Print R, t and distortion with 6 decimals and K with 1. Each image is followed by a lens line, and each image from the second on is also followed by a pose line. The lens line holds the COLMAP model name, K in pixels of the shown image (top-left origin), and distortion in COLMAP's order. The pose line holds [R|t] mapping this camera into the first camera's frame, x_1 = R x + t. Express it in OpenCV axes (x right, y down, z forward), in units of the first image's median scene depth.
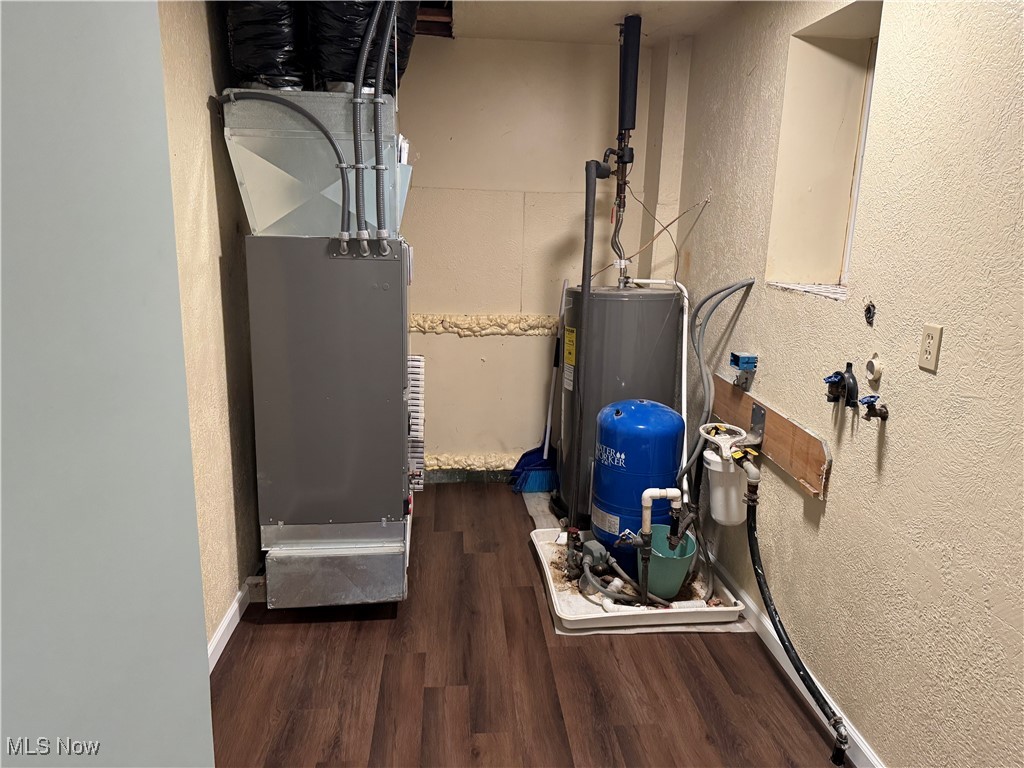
lens RADIAL K [[716.8, 0, 516.0], [0, 716.8, 383.7], [0, 0, 1]] dist [0.130226, -0.215100]
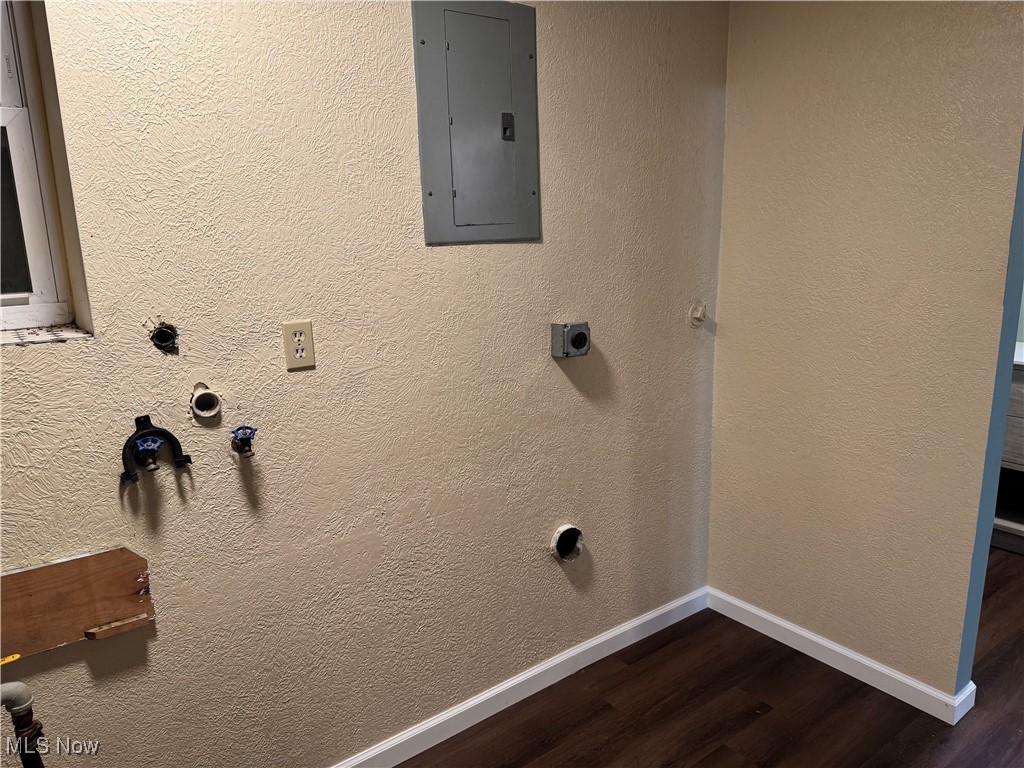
lens RADIAL K [[716.8, 0, 516.0], [0, 716.8, 383.7], [0, 0, 1]] dist [0.130226, -0.215100]
pose [[-0.545622, -0.190434, 0.816108, -0.323339], [0.198509, 0.916754, 0.346635, -0.242228], [-0.814181, 0.351136, -0.462398, 1.080293]]
